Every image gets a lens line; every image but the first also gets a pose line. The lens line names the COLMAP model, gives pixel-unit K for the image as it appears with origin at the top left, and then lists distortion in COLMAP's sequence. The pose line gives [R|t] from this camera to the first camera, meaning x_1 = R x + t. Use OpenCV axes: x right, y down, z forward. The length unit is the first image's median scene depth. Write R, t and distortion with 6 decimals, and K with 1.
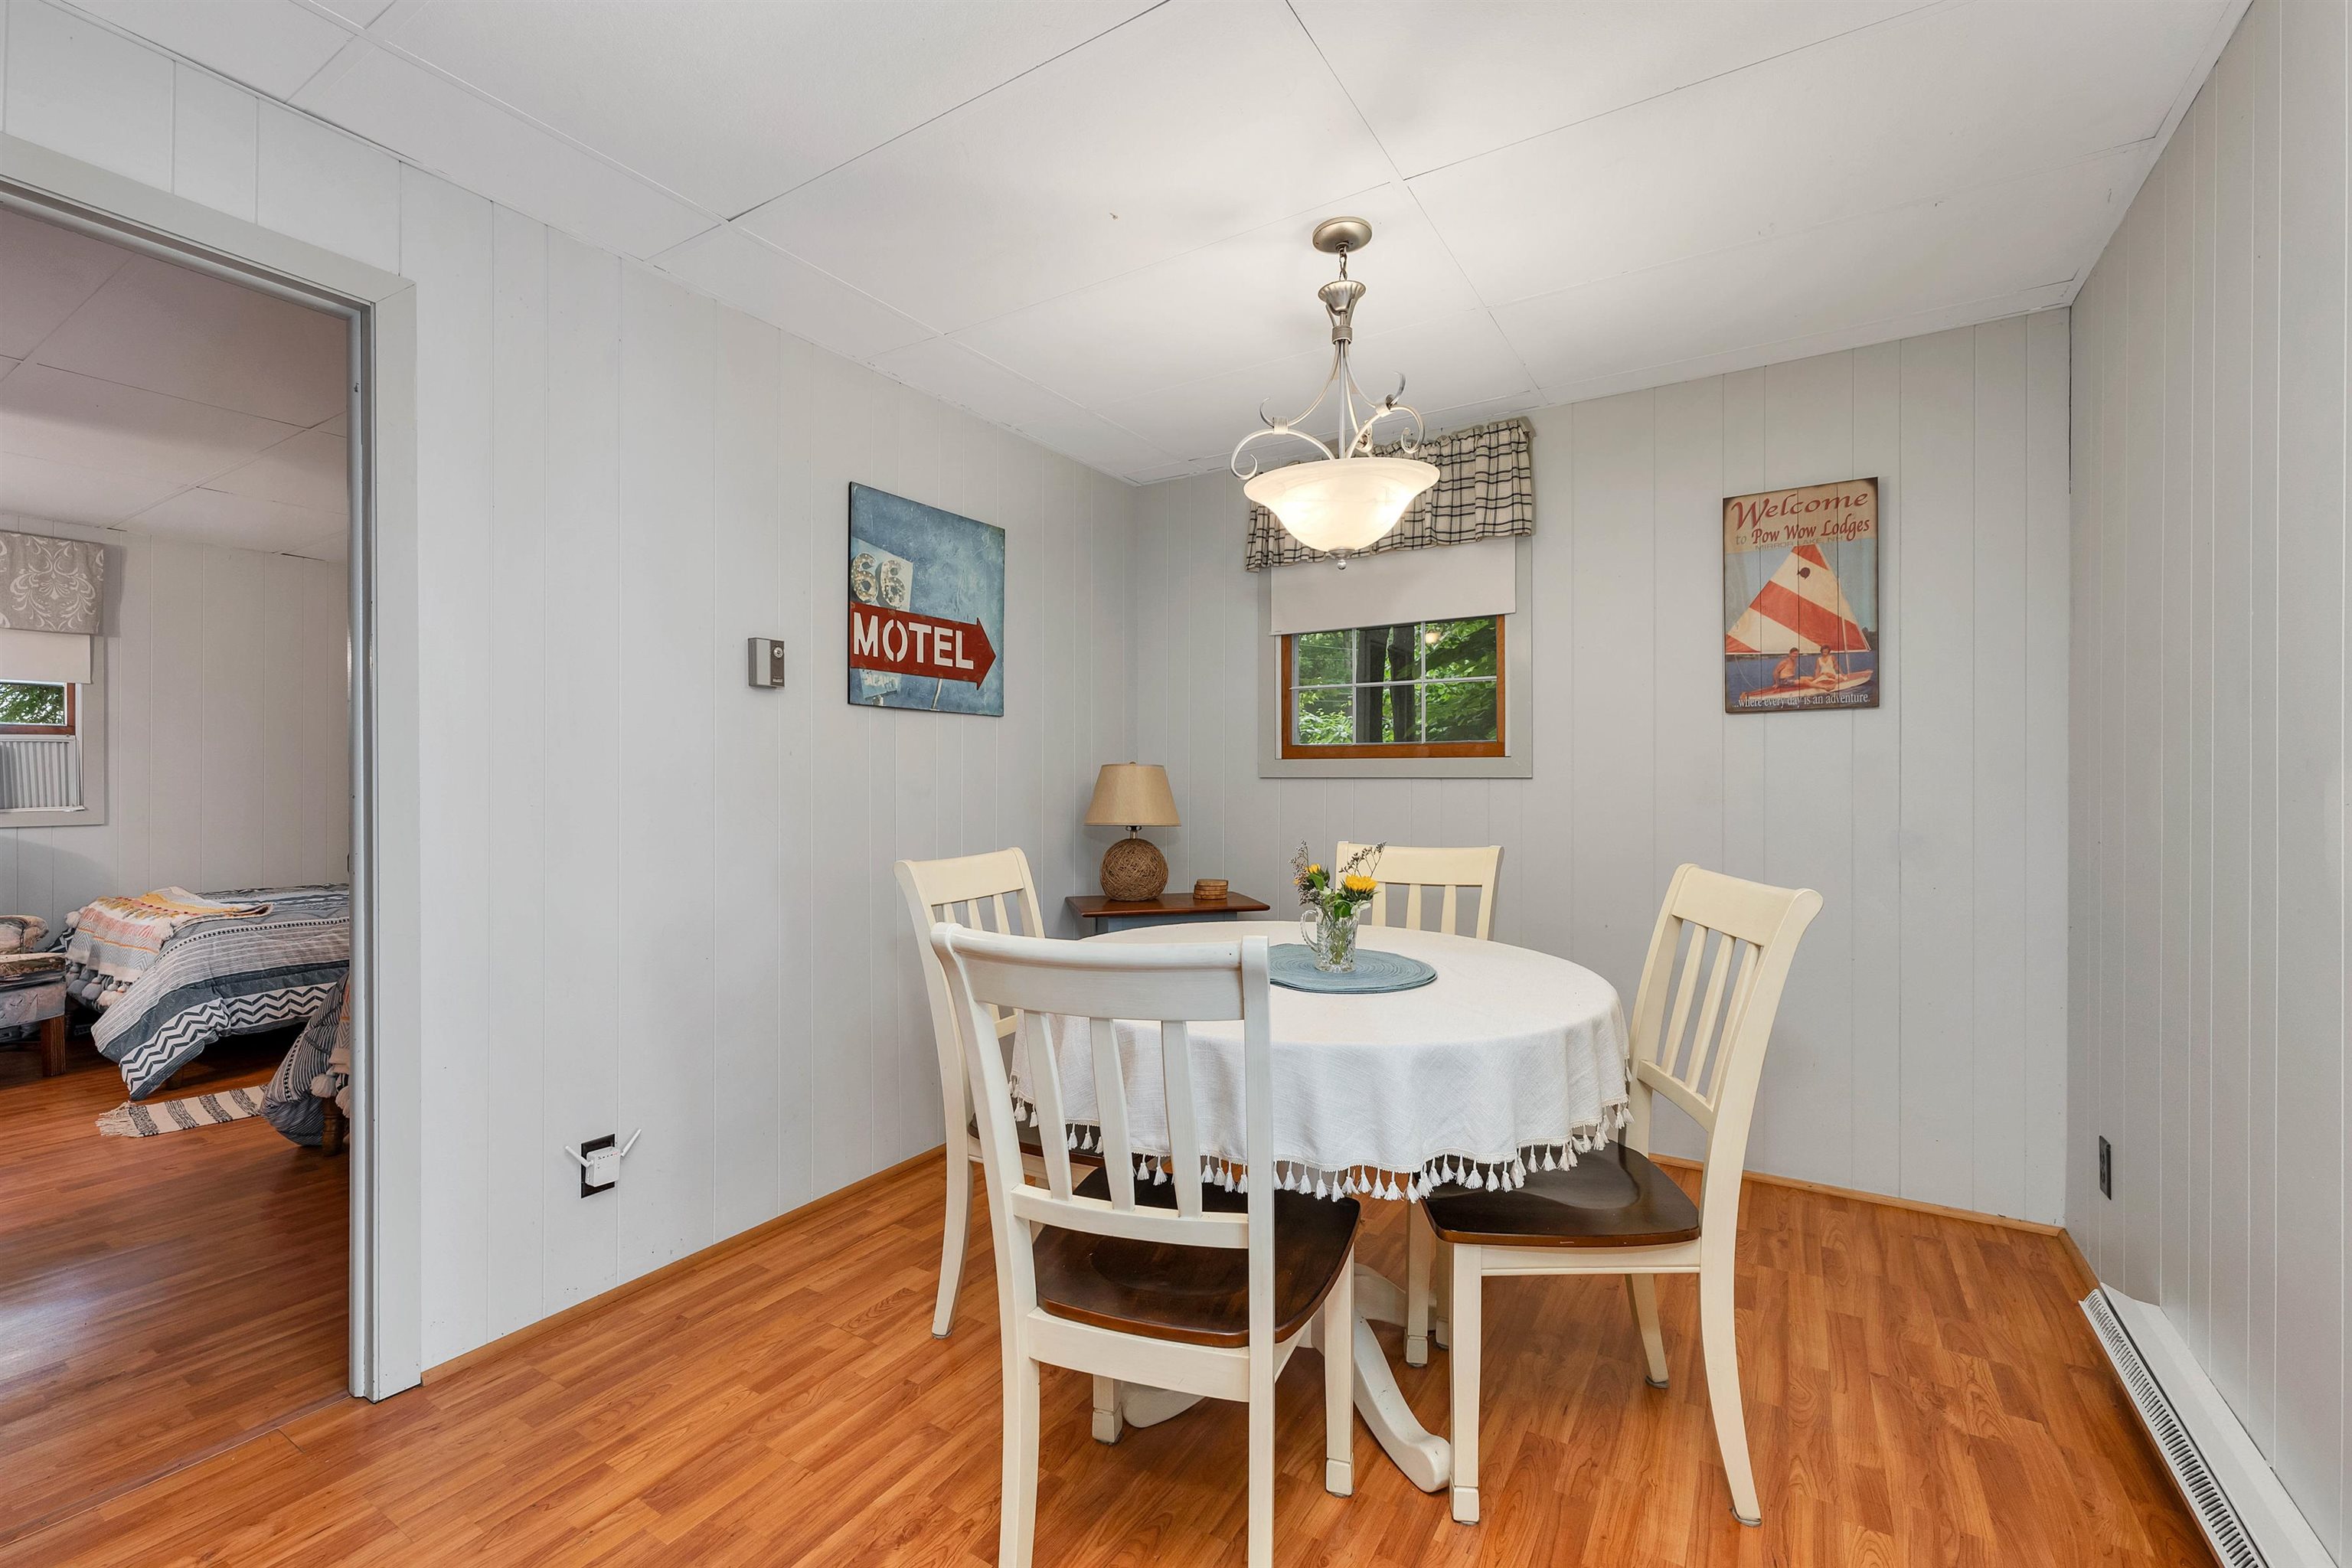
lens RADIAL K [[987.0, 0, 1172.2], [0, 987.0, 773.1], [0, 0, 1]] dist [0.002272, -0.001298]
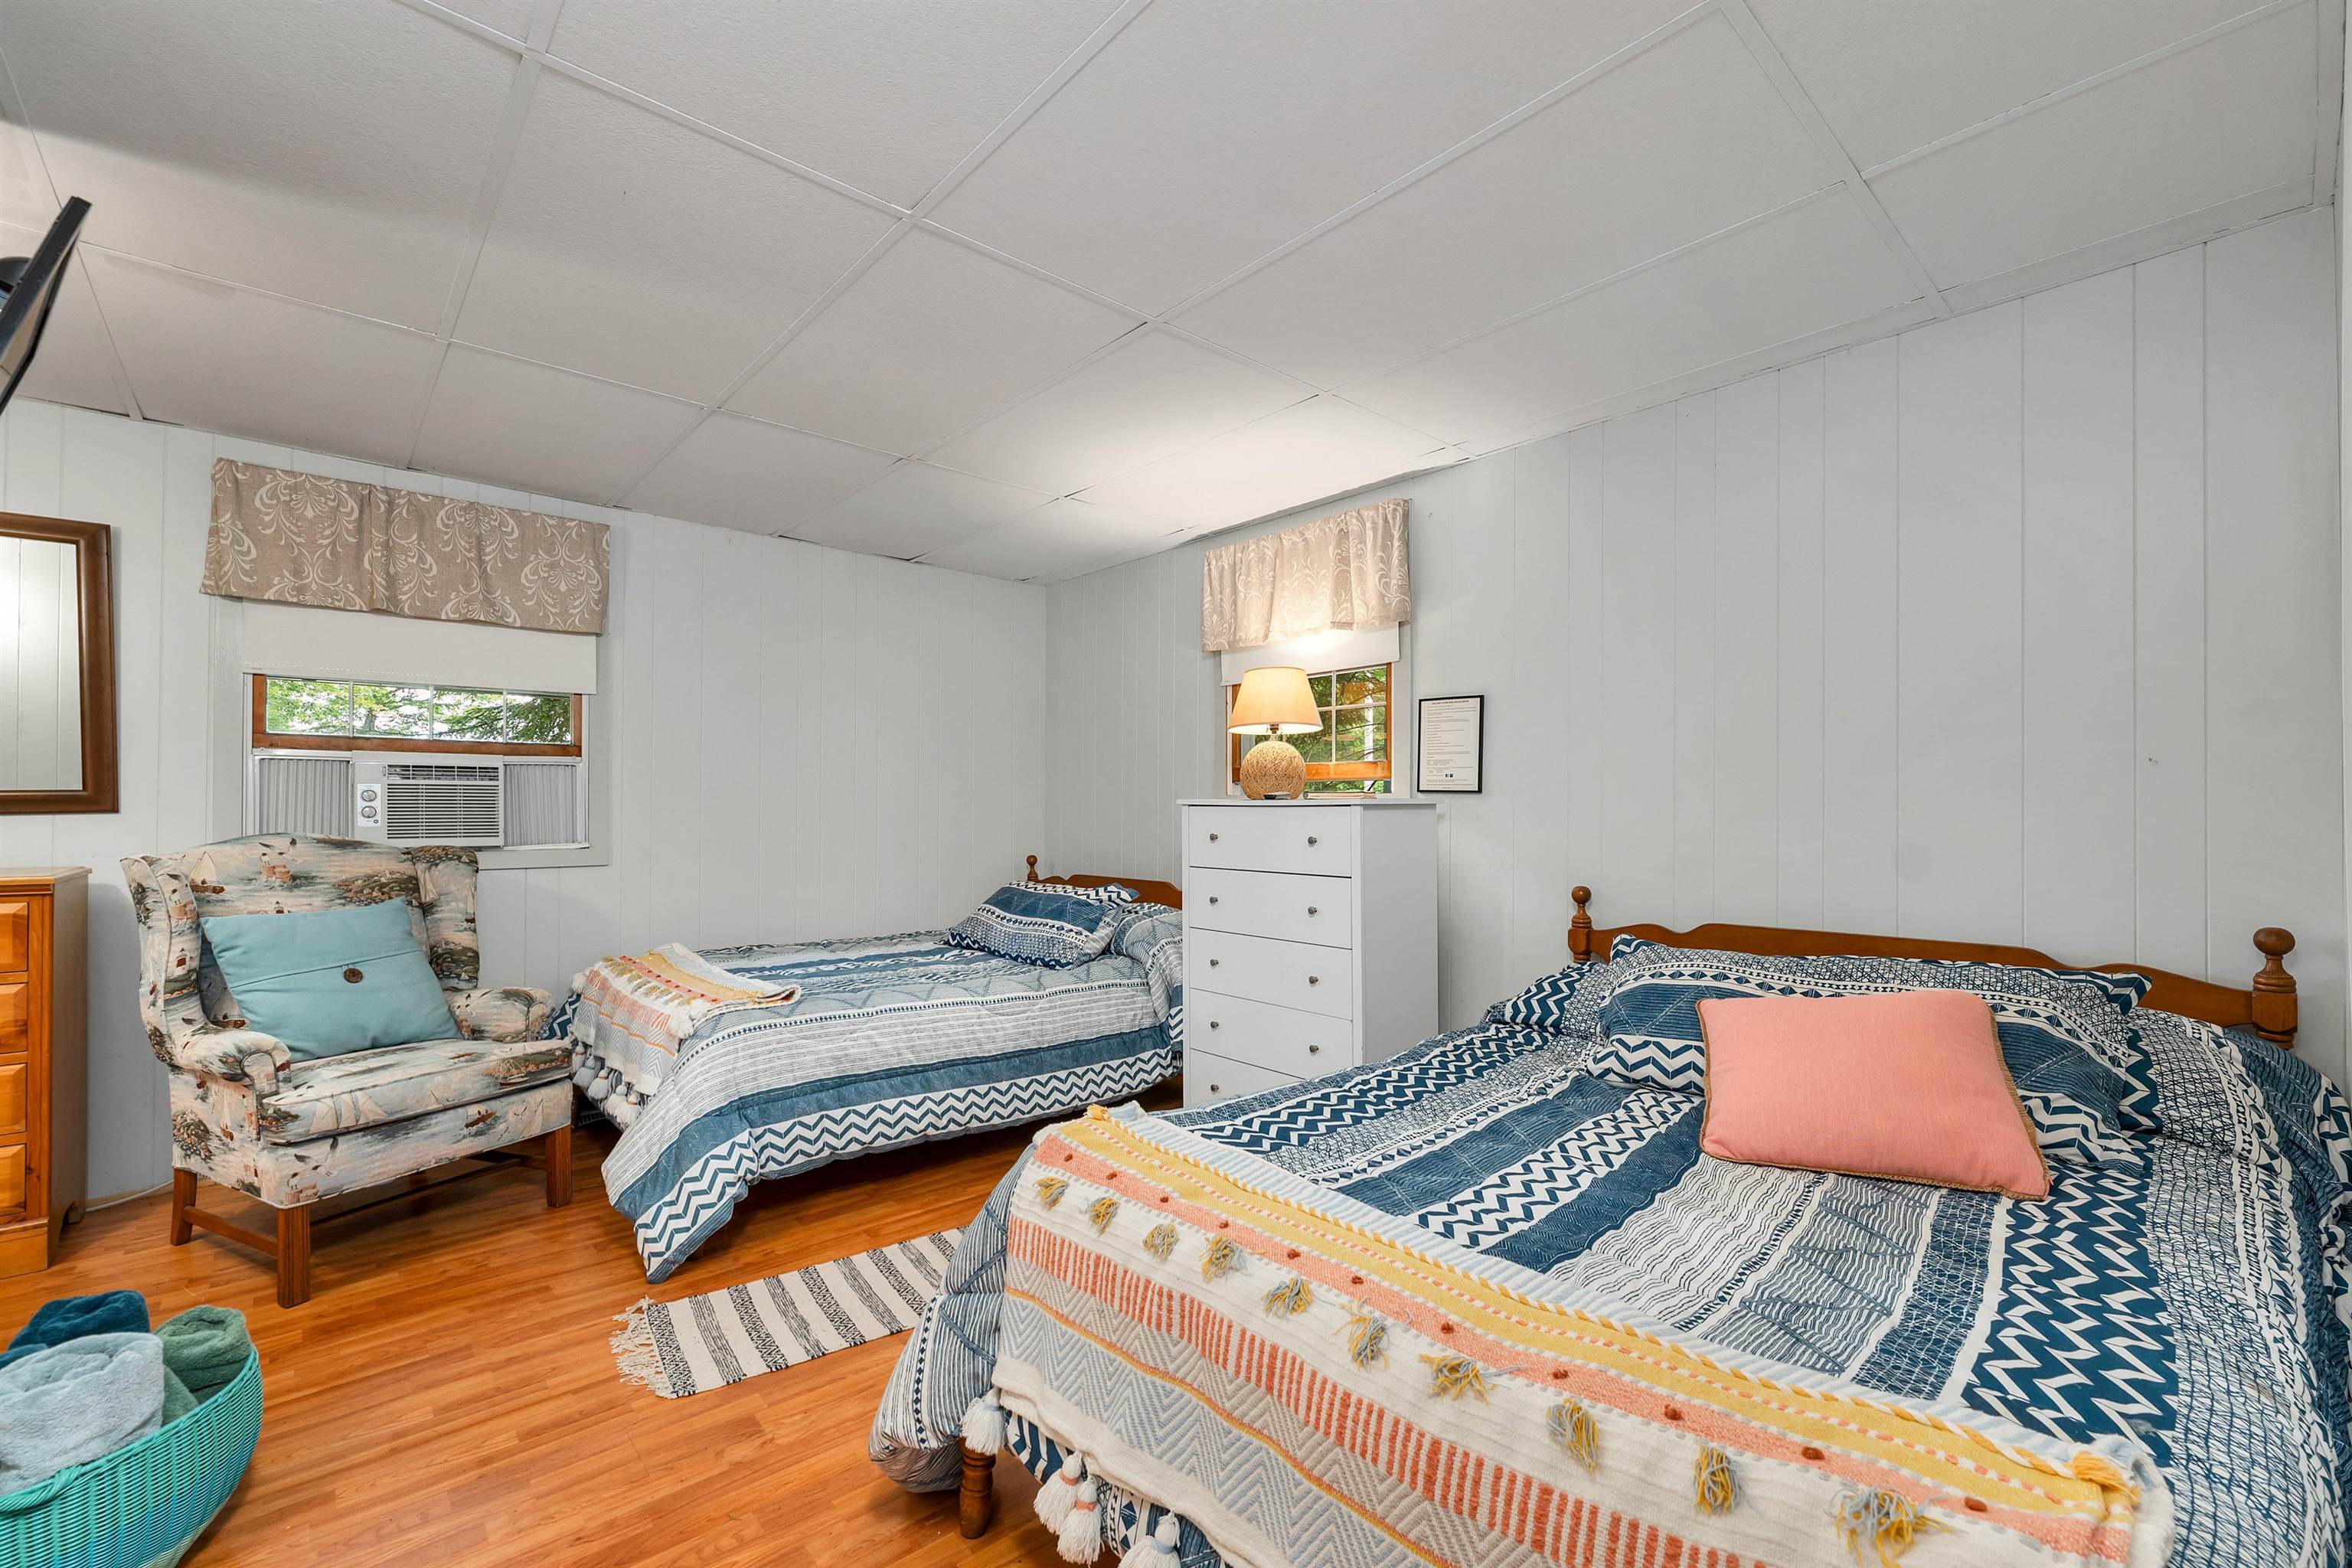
lens RADIAL K [[987.0, 0, 1167.6], [0, 987.0, 801.0], [0, 0, 1]] dist [0.002272, -0.001298]
pose [[0.957109, 0.002286, -0.289718, -0.473291], [-0.003586, 0.999986, -0.003958, 0.000550], [0.289705, 0.004827, 0.957104, 0.414186]]
